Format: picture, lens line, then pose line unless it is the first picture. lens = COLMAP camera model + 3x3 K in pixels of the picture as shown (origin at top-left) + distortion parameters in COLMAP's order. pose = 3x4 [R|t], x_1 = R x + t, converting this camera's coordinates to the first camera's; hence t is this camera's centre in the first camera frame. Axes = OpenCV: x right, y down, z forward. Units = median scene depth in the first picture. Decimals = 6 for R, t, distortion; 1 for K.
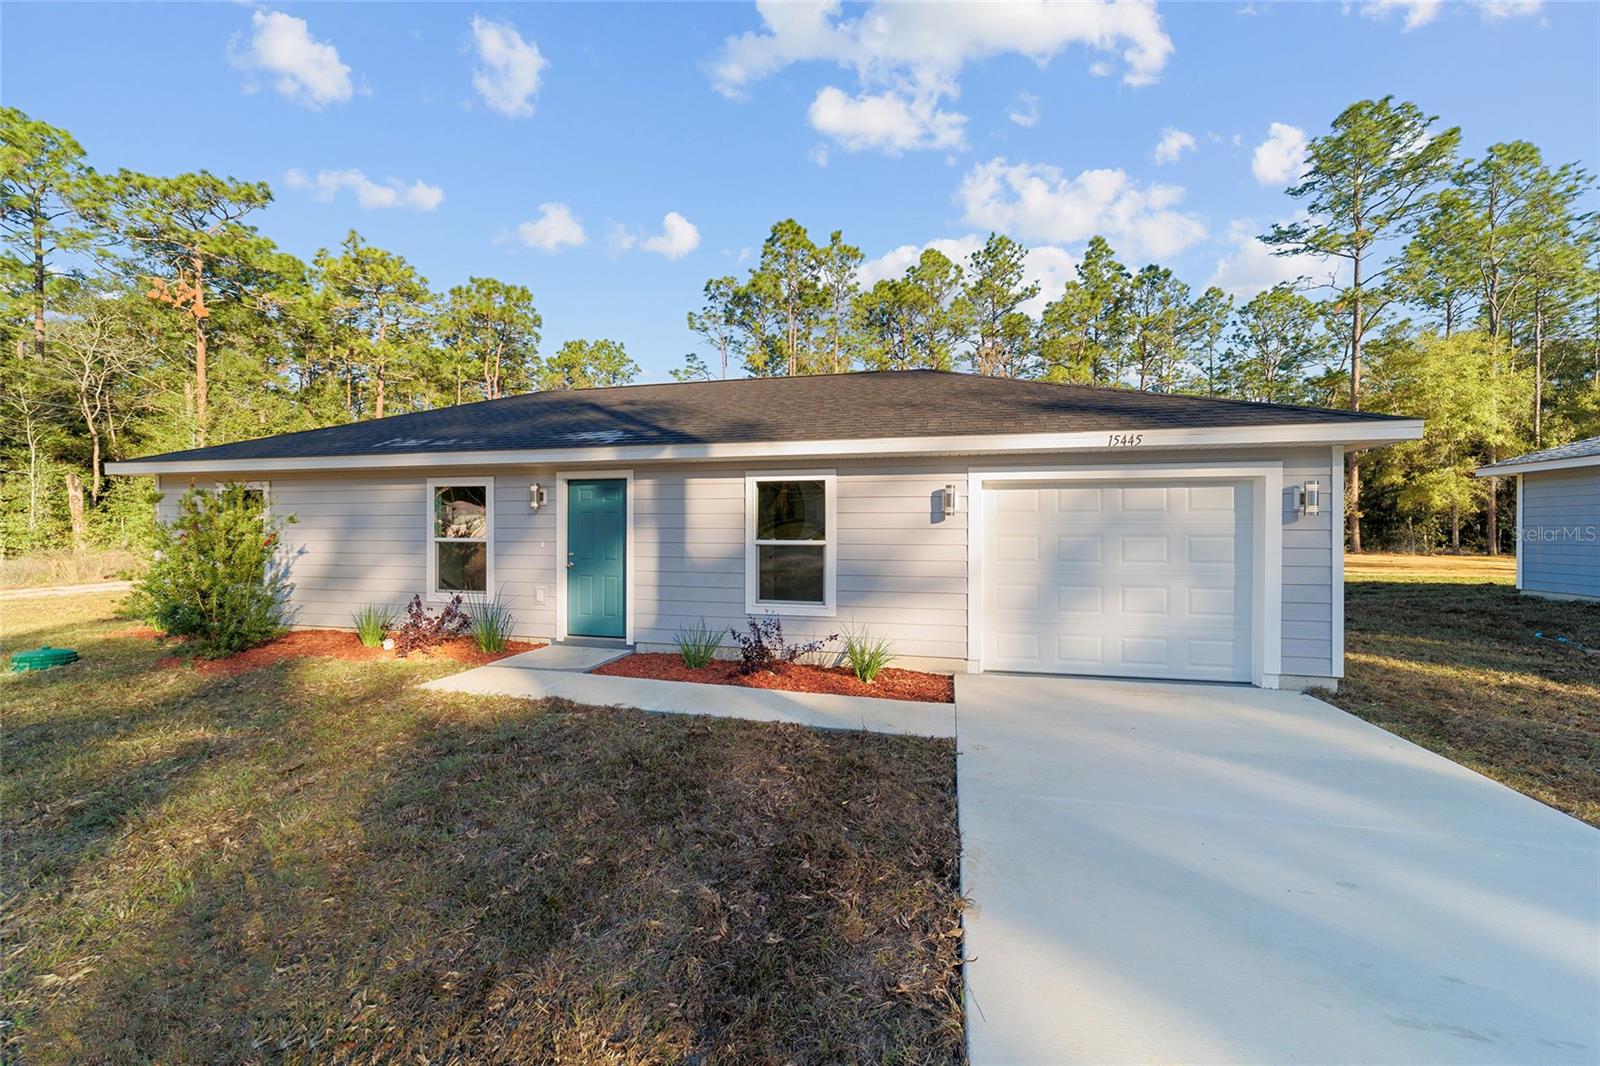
lens RADIAL K [[612.7, 0, 798.8], [0, 612.7, 533.2], [0, 0, 1]] dist [-0.016002, 0.006325]
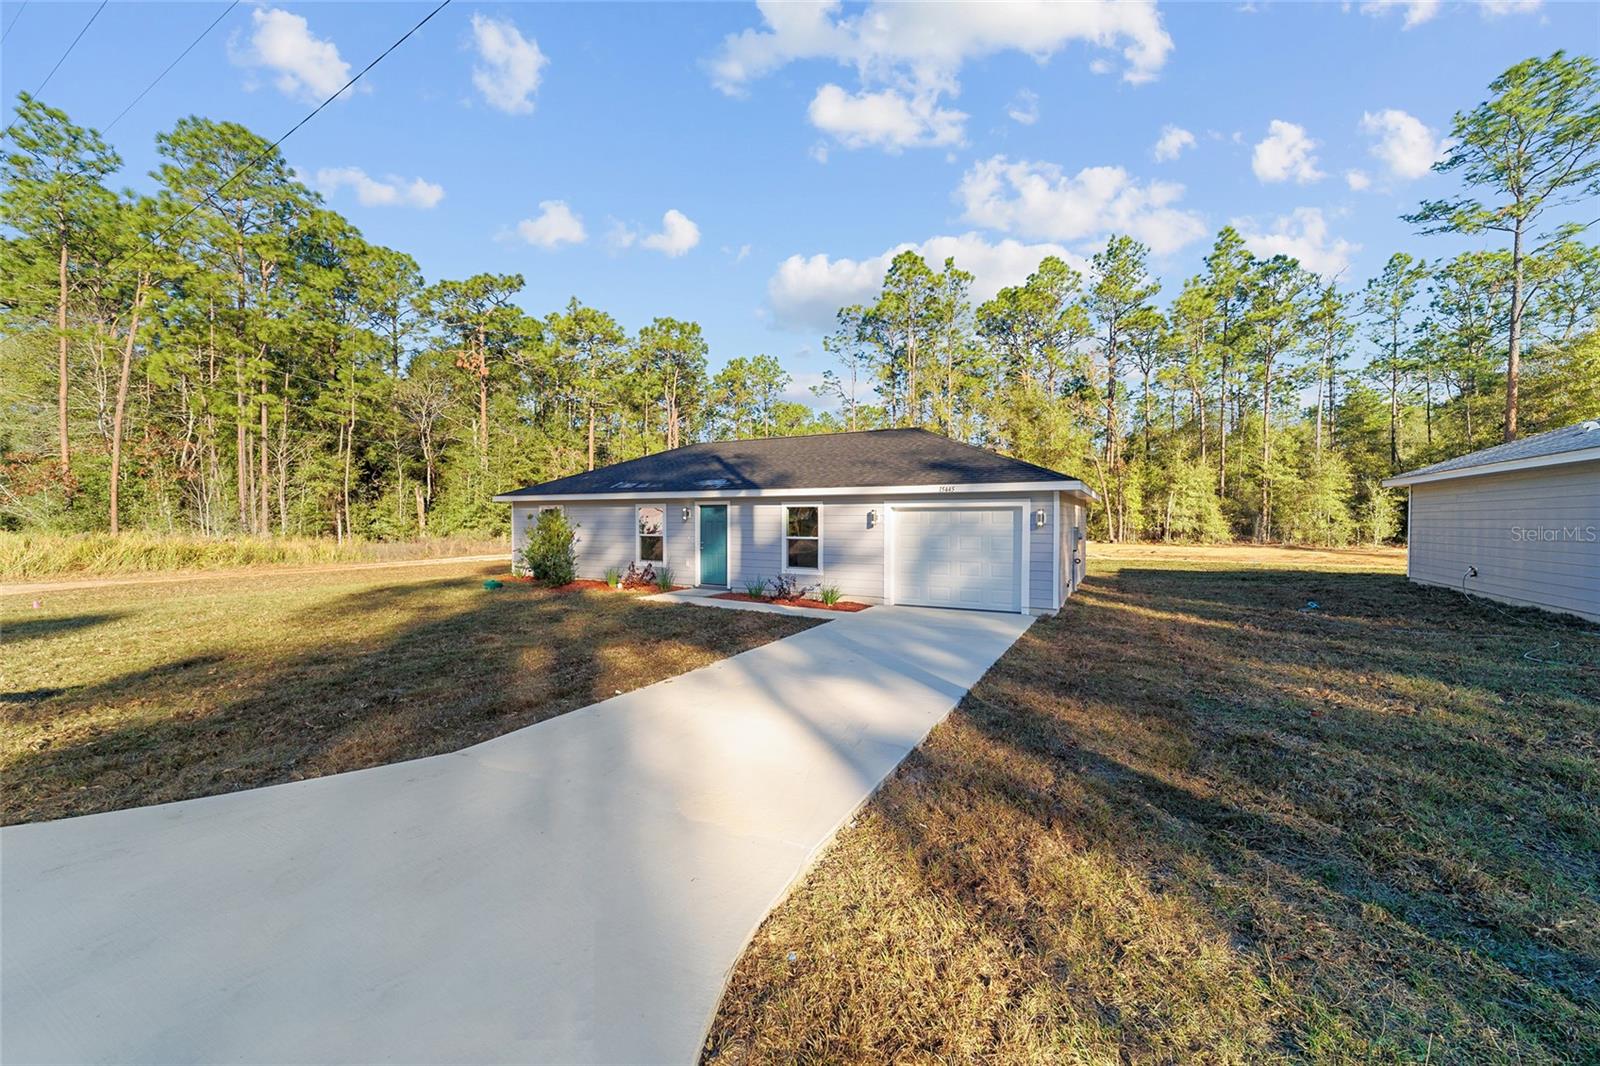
lens RADIAL K [[612.7, 0, 798.3], [0, 612.7, 532.5], [0, 0, 1]] dist [-0.016002, 0.006325]
pose [[0.965391, 0.004630, -0.260766, 0.104650], [-0.000569, 0.999877, 0.015647, -0.006893], [0.260807, -0.014957, 0.965275, -0.195017]]
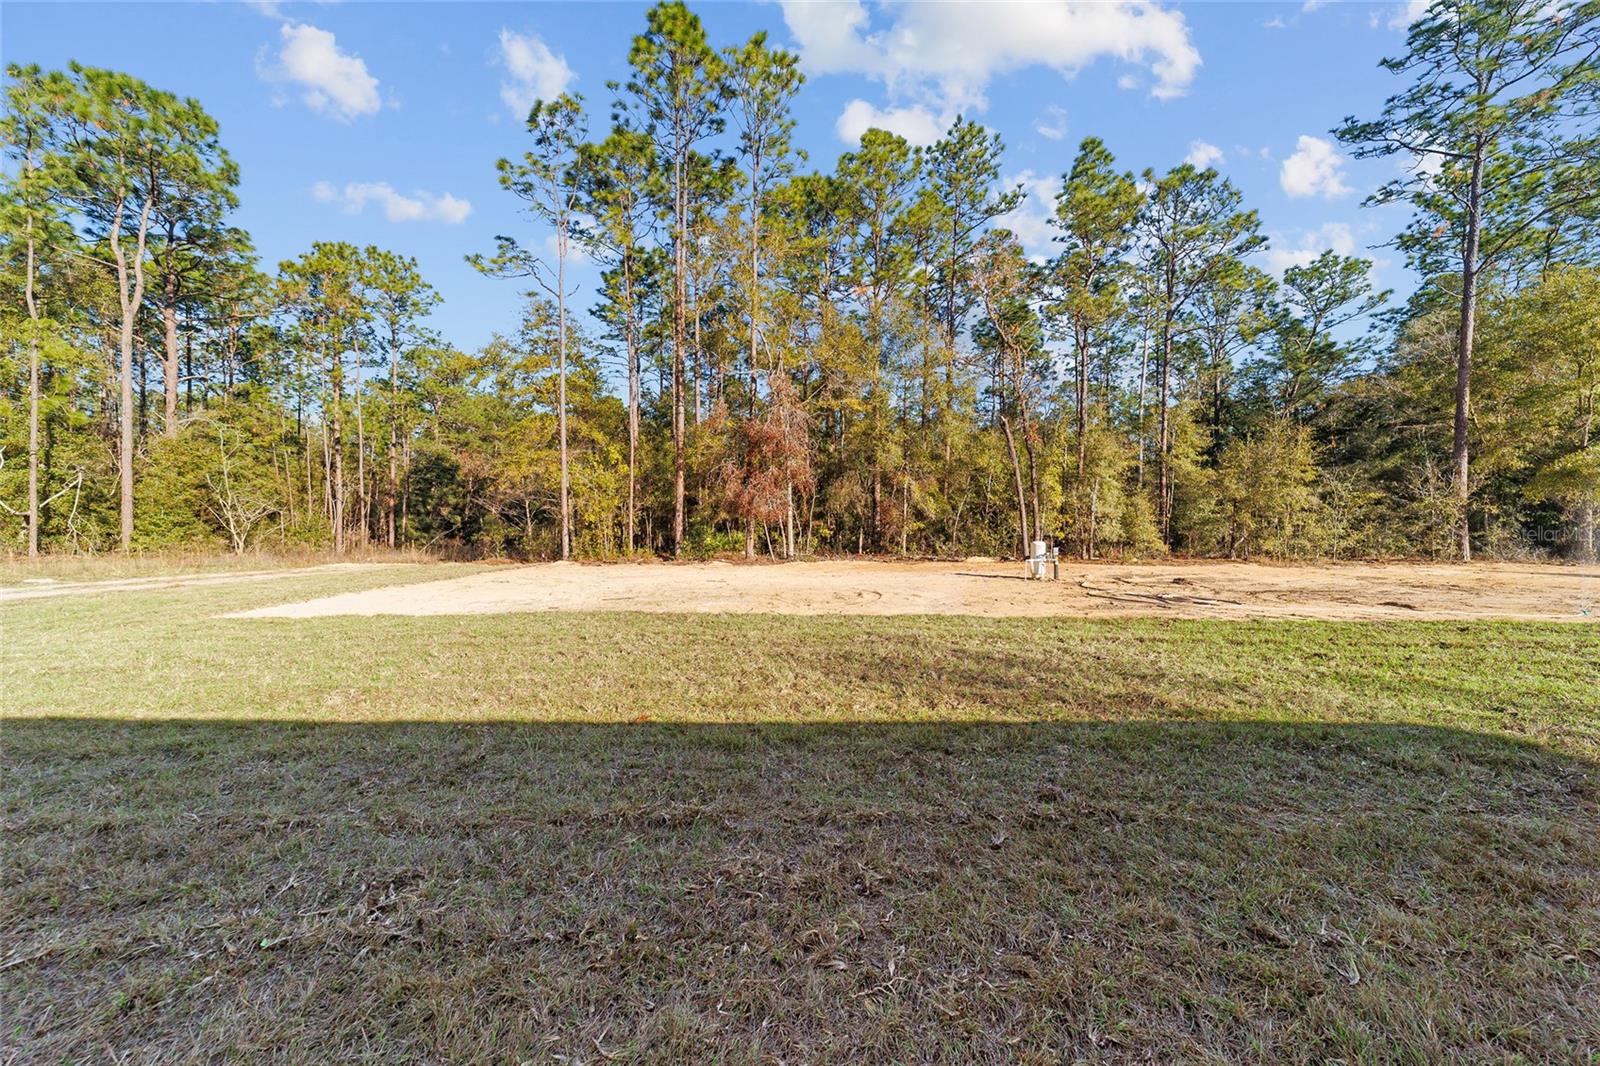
lens RADIAL K [[612.7, 0, 794.3], [0, 612.7, 530.2], [0, 0, 1]] dist [-0.016002, 0.006325]
pose [[0.974396, 0.002120, 0.224830, -0.045296], [-0.002353, 0.999997, 0.000768, -0.004677], [-0.224828, -0.001277, 0.974398, 0.485111]]
